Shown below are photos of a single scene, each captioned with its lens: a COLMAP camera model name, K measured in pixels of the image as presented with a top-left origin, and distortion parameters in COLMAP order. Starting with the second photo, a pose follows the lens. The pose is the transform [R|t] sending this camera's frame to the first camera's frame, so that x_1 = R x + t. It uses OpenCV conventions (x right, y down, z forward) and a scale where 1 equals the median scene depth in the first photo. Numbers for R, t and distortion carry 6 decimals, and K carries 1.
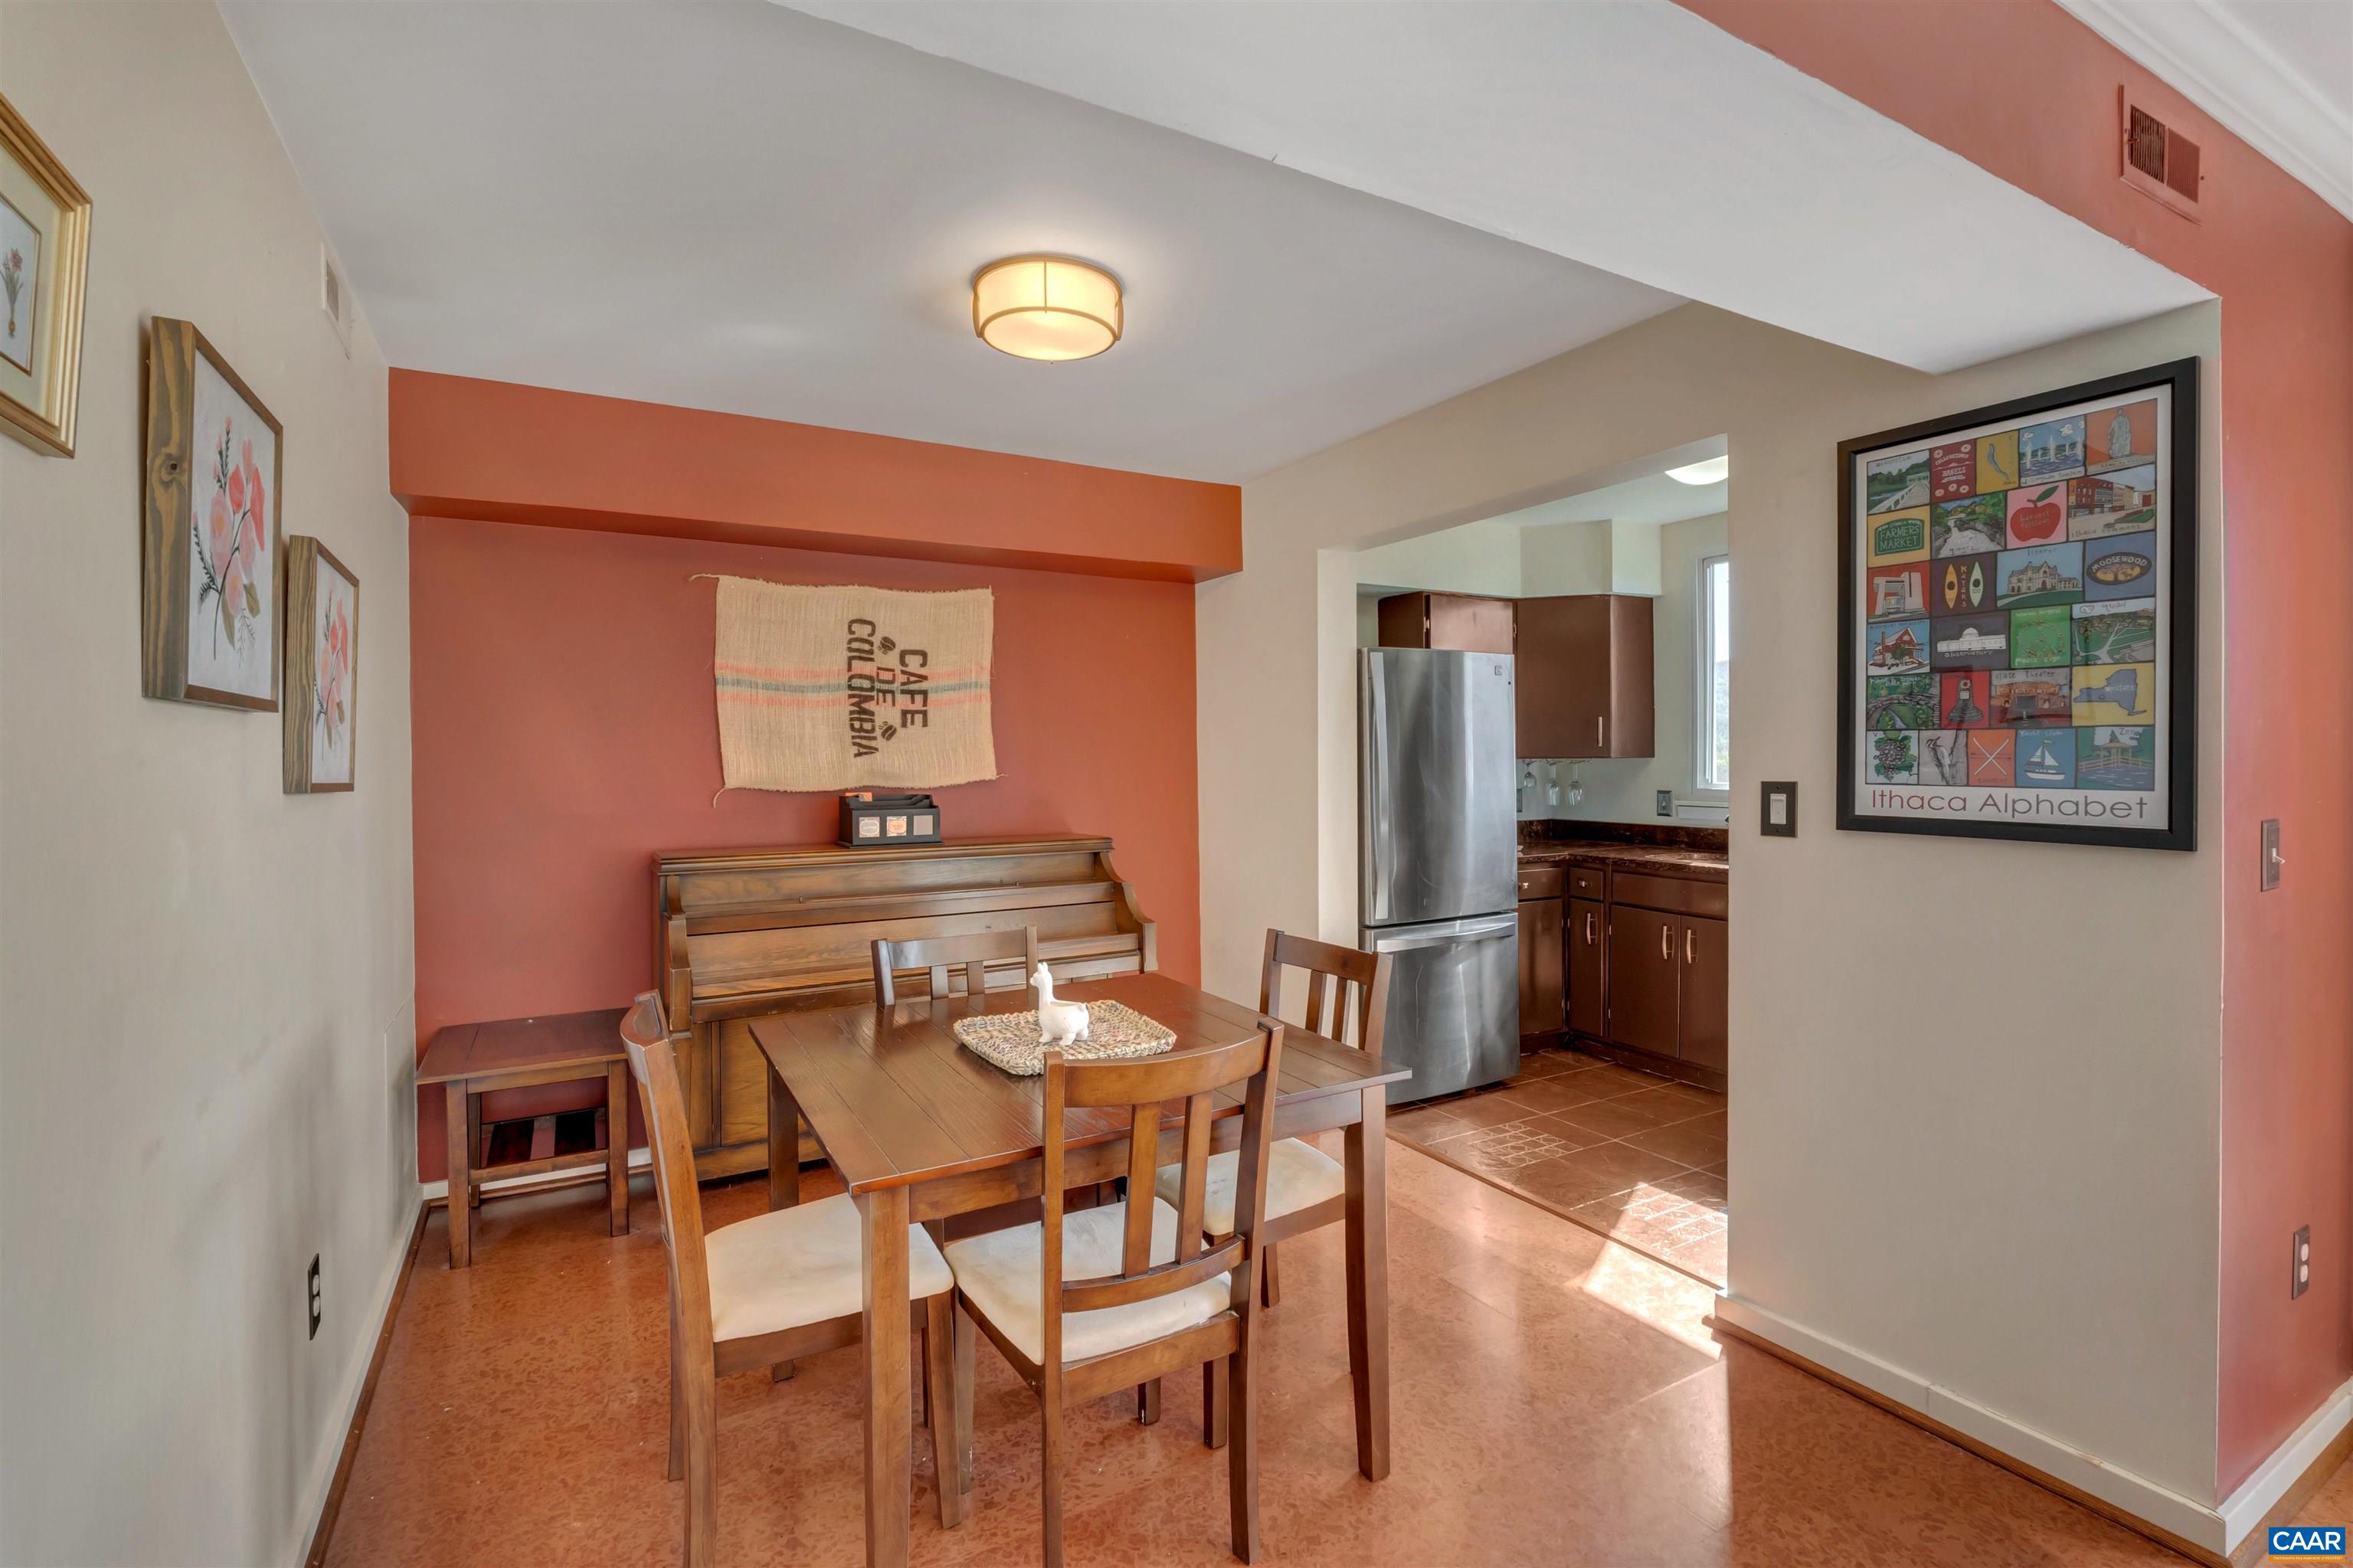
lens RADIAL K [[1012.6, 0, 1164.3], [0, 1012.6, 756.6], [0, 0, 1]] dist [-0.004483, -0.001240]
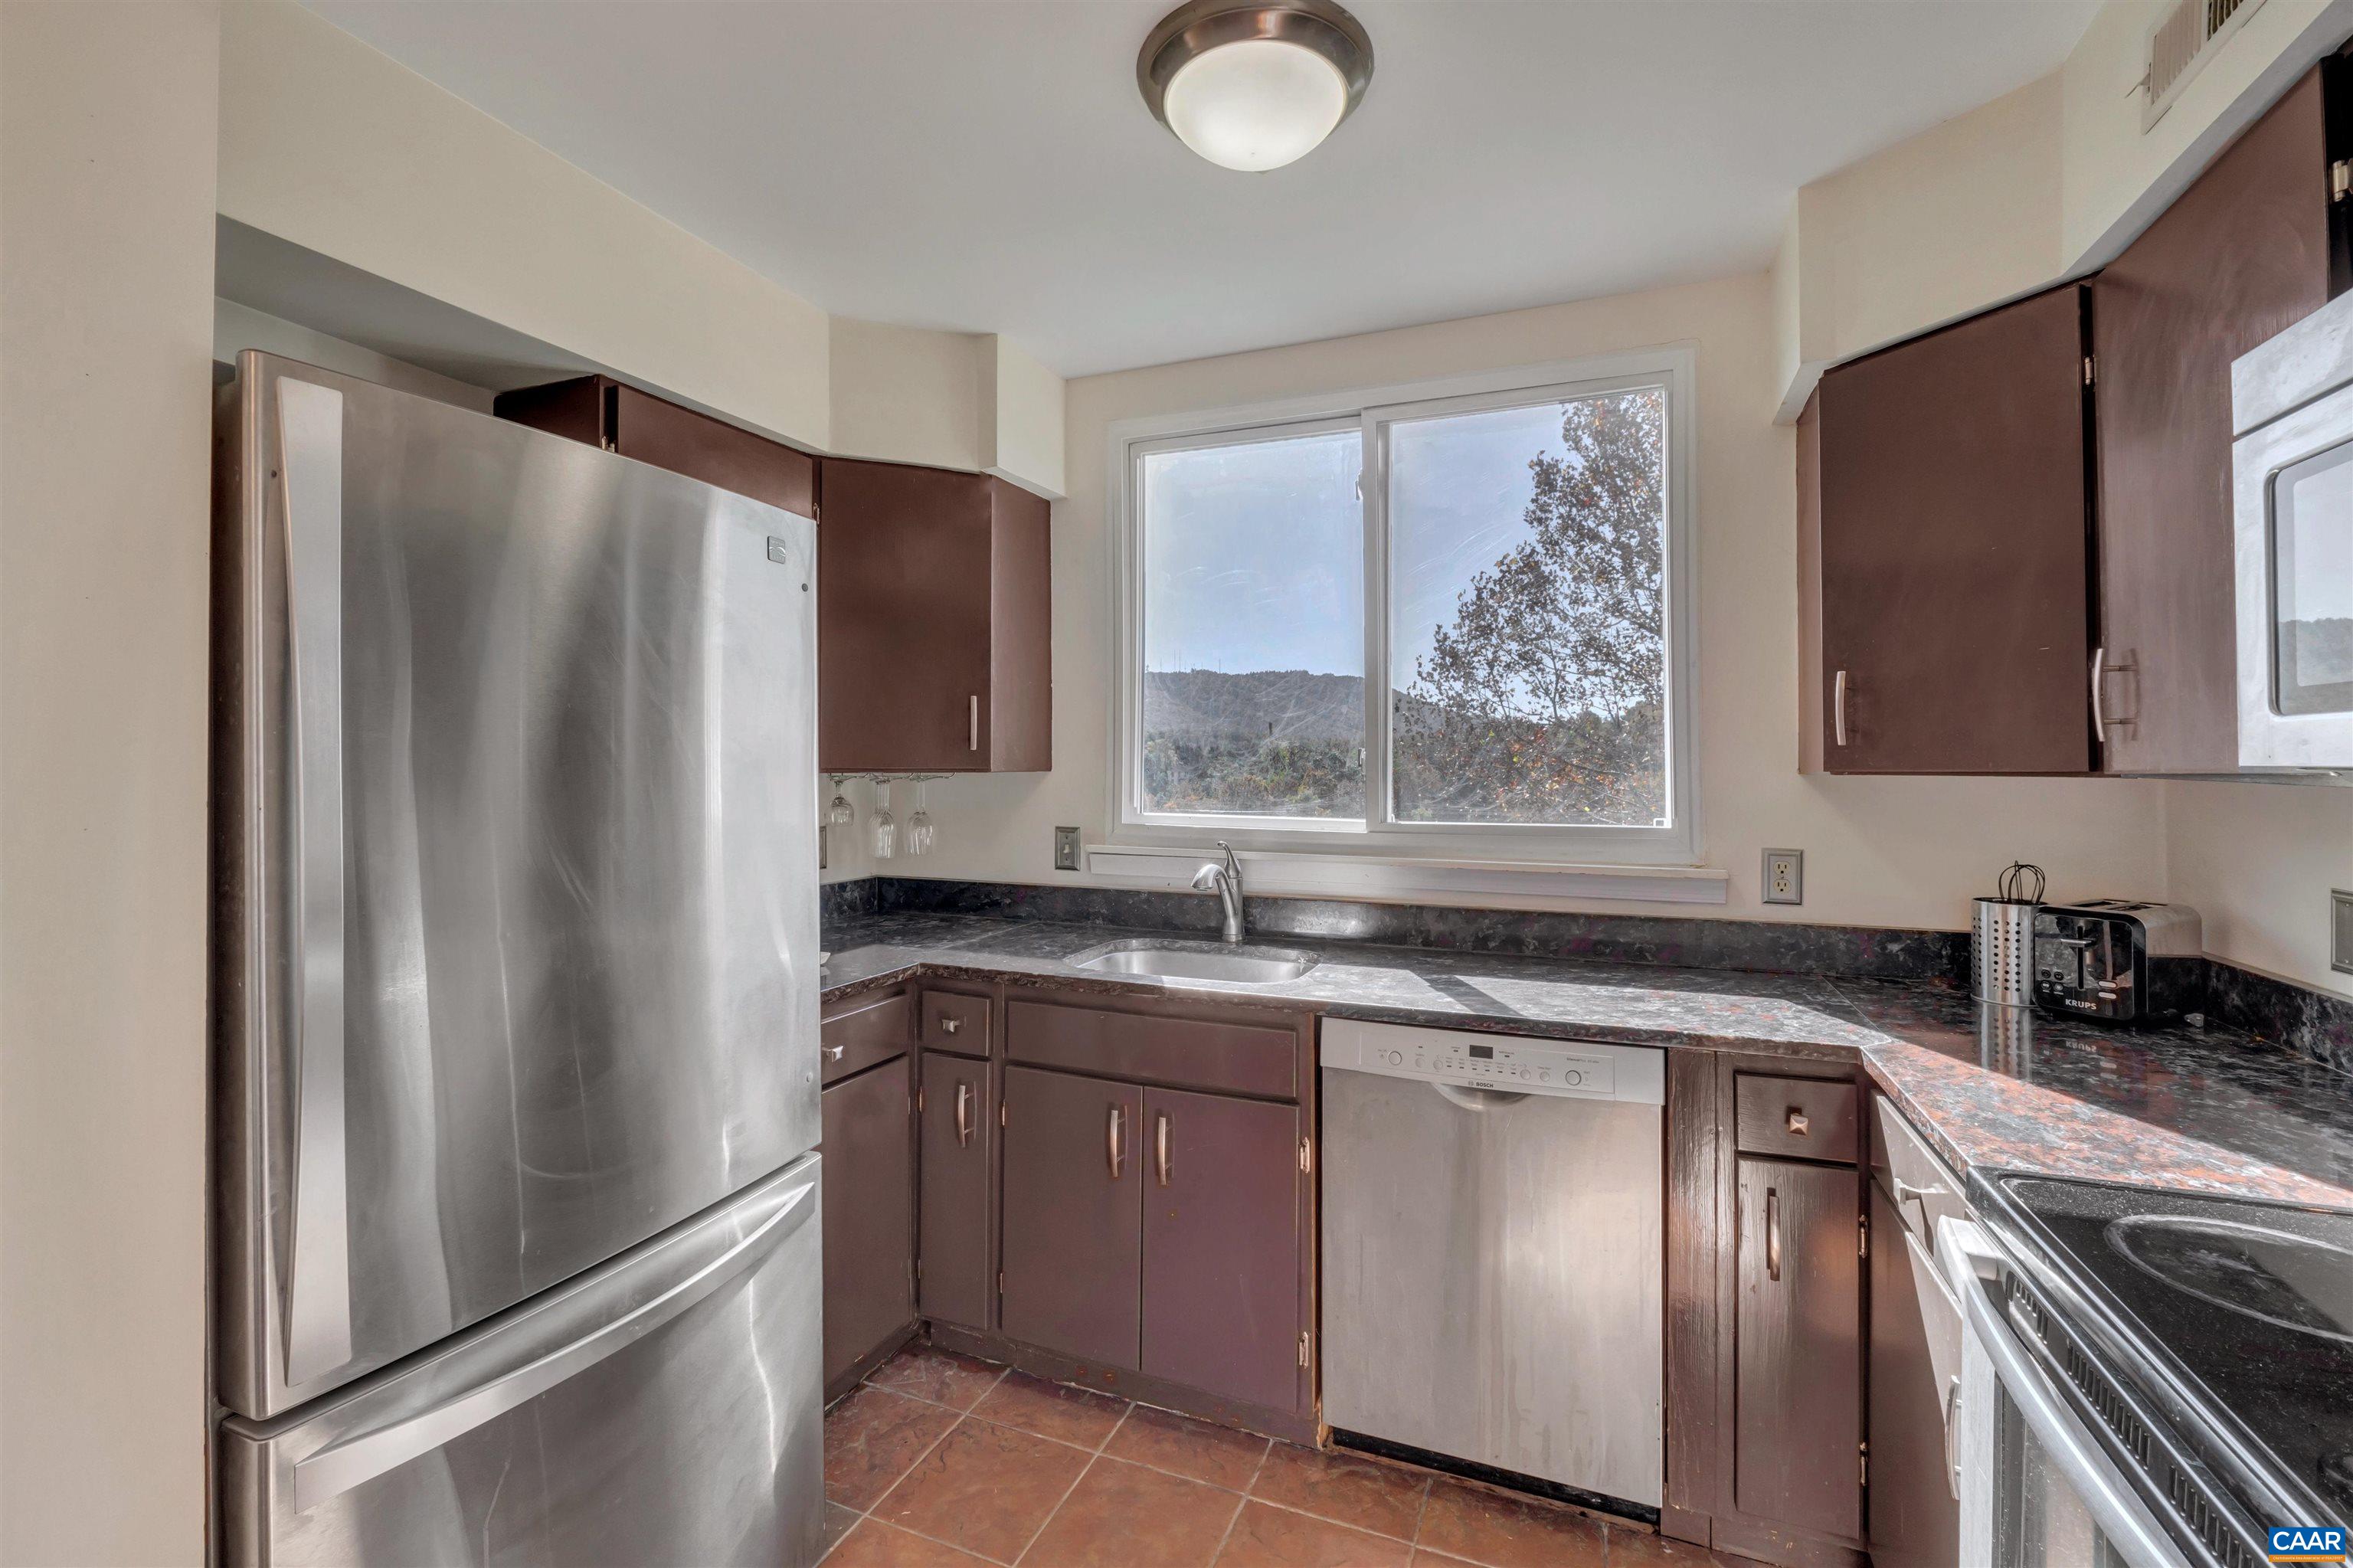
lens RADIAL K [[1012.6, 0, 1164.2], [0, 1012.6, 753.0], [0, 0, 1]] dist [-0.004483, -0.001240]
pose [[0.779482, 0.012246, 0.626305, 0.221655], [-0.006596, 0.999914, -0.011341, -0.004218], [-0.626390, 0.004709, 0.779496, 0.666509]]
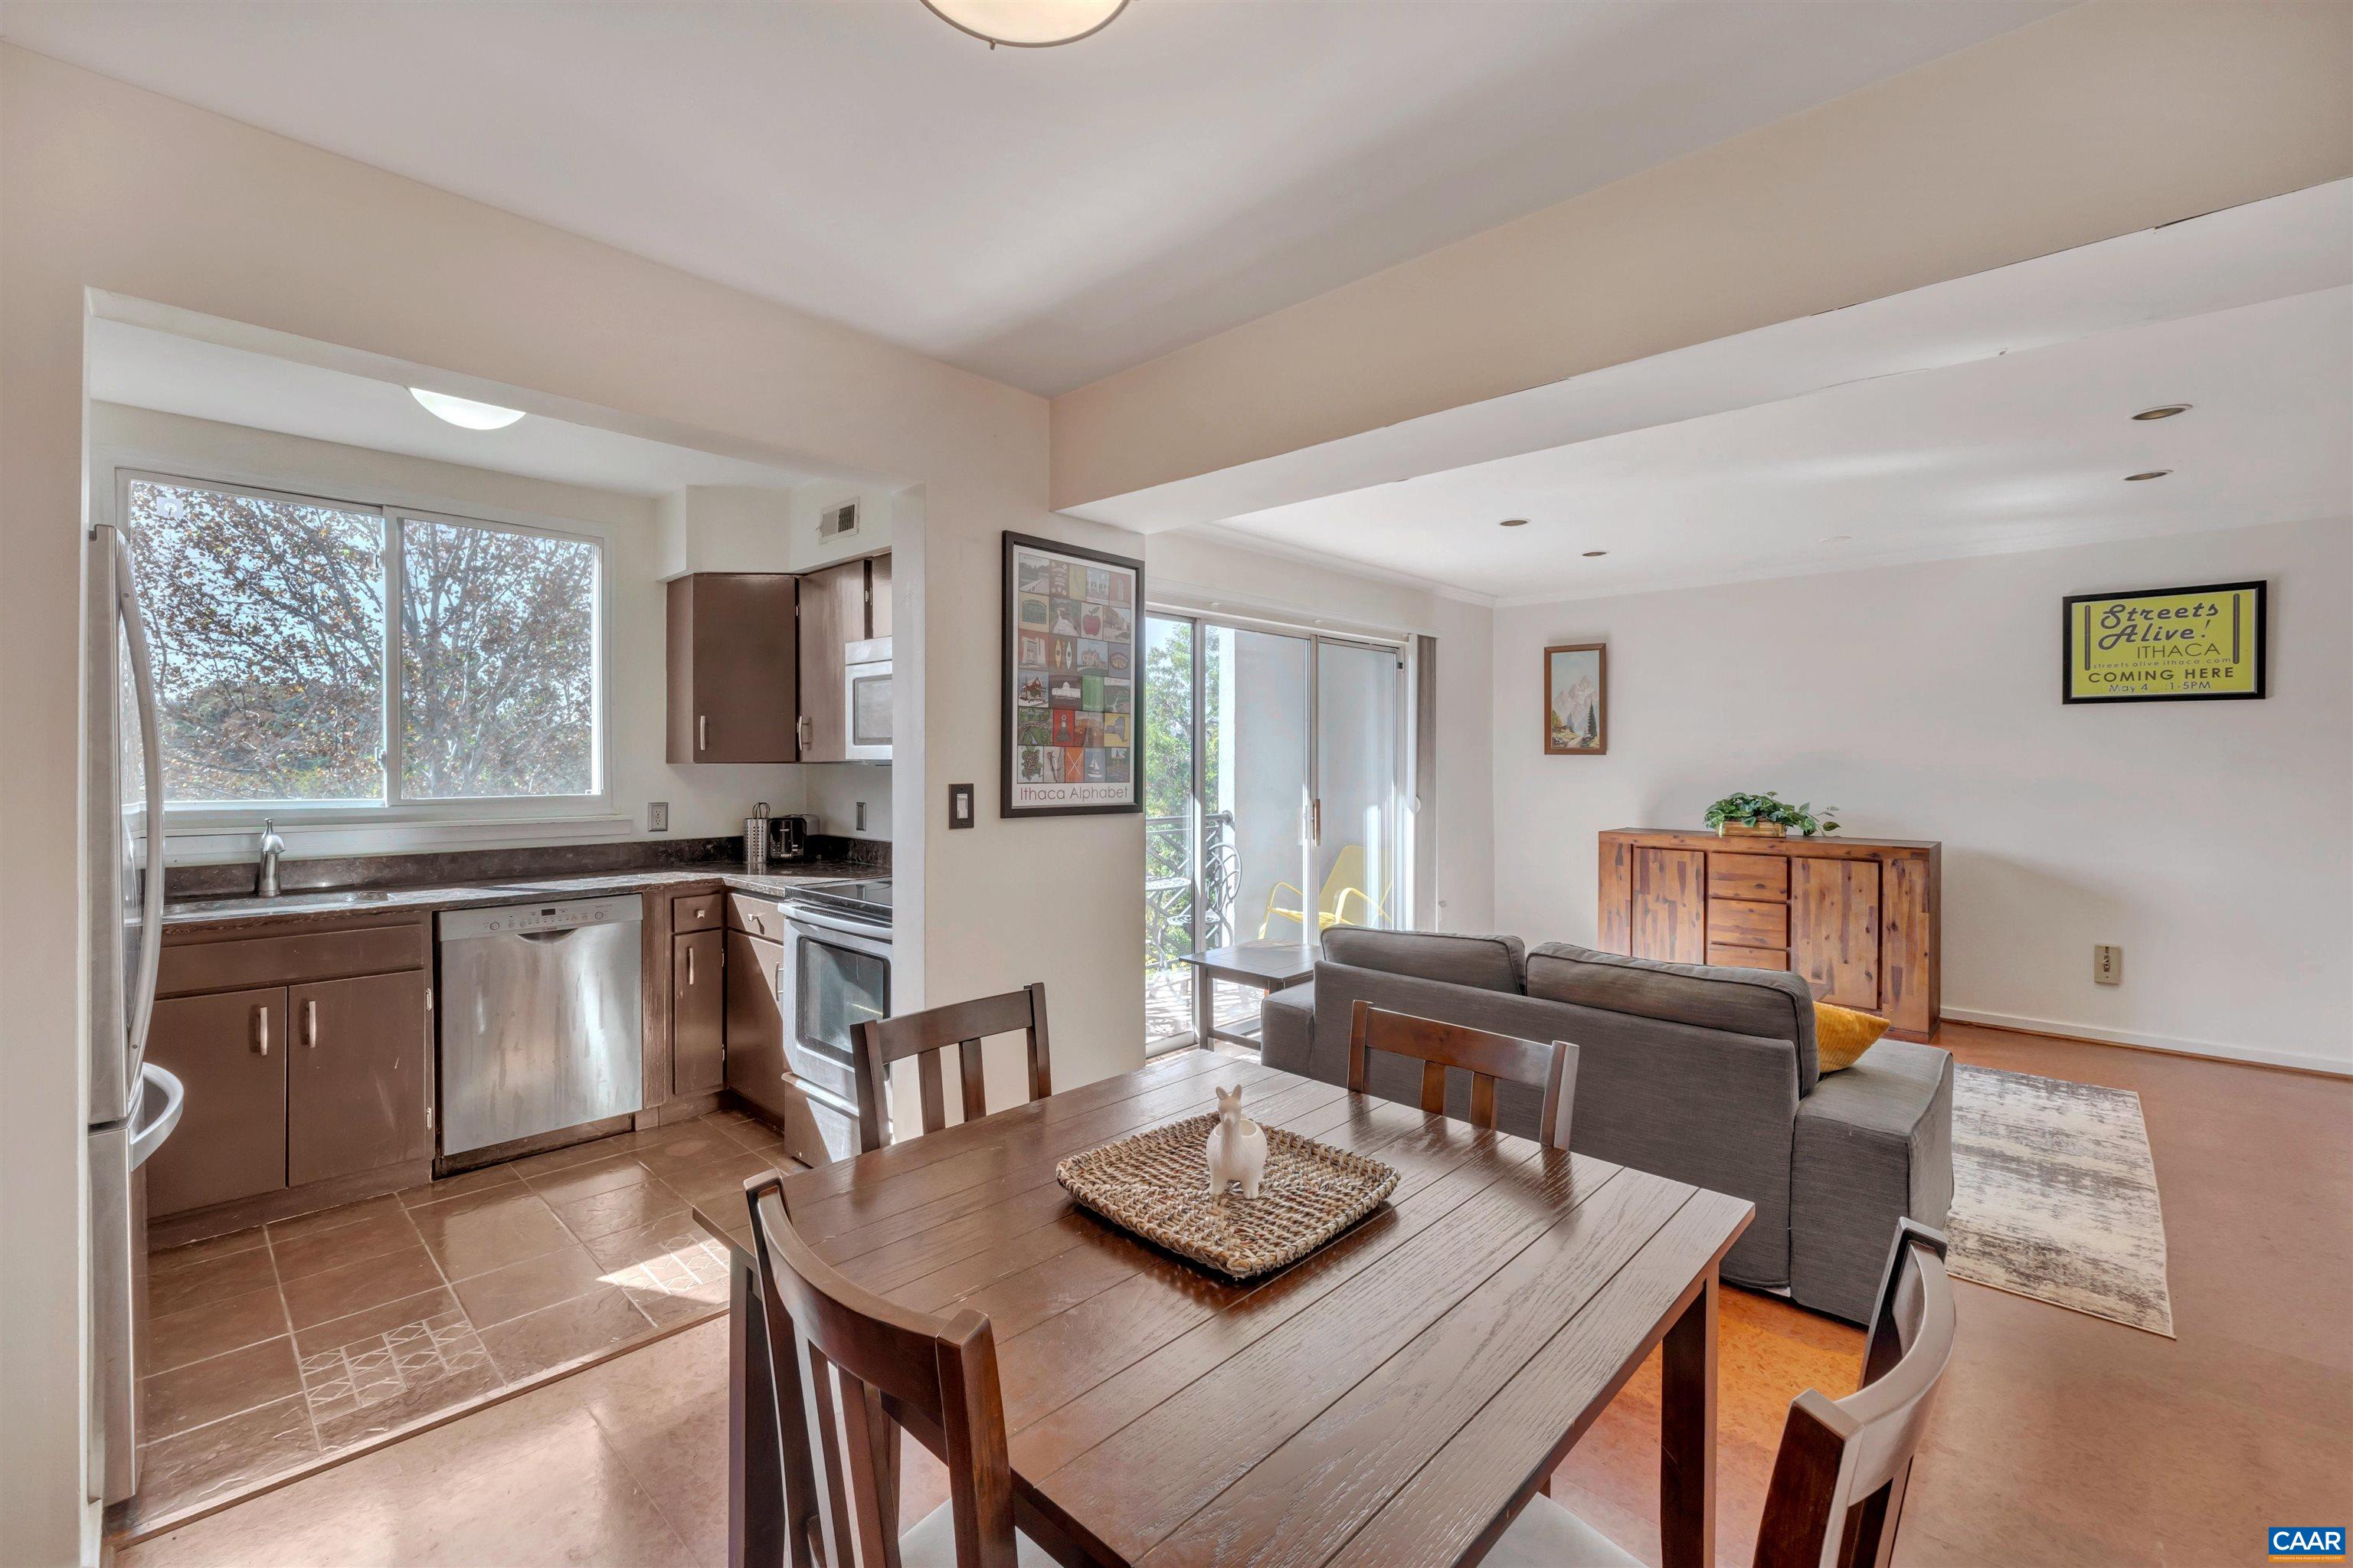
lens RADIAL K [[1012.6, 0, 1171.1], [0, 1012.6, 759.9], [0, 0, 1]] dist [-0.004483, -0.001240]
pose [[-0.299955, 0.008148, 0.953919, -0.396505], [-0.000063, 0.999963, -0.008561, 0.003819], [-0.953953, -0.002627, -0.299943, 0.690223]]
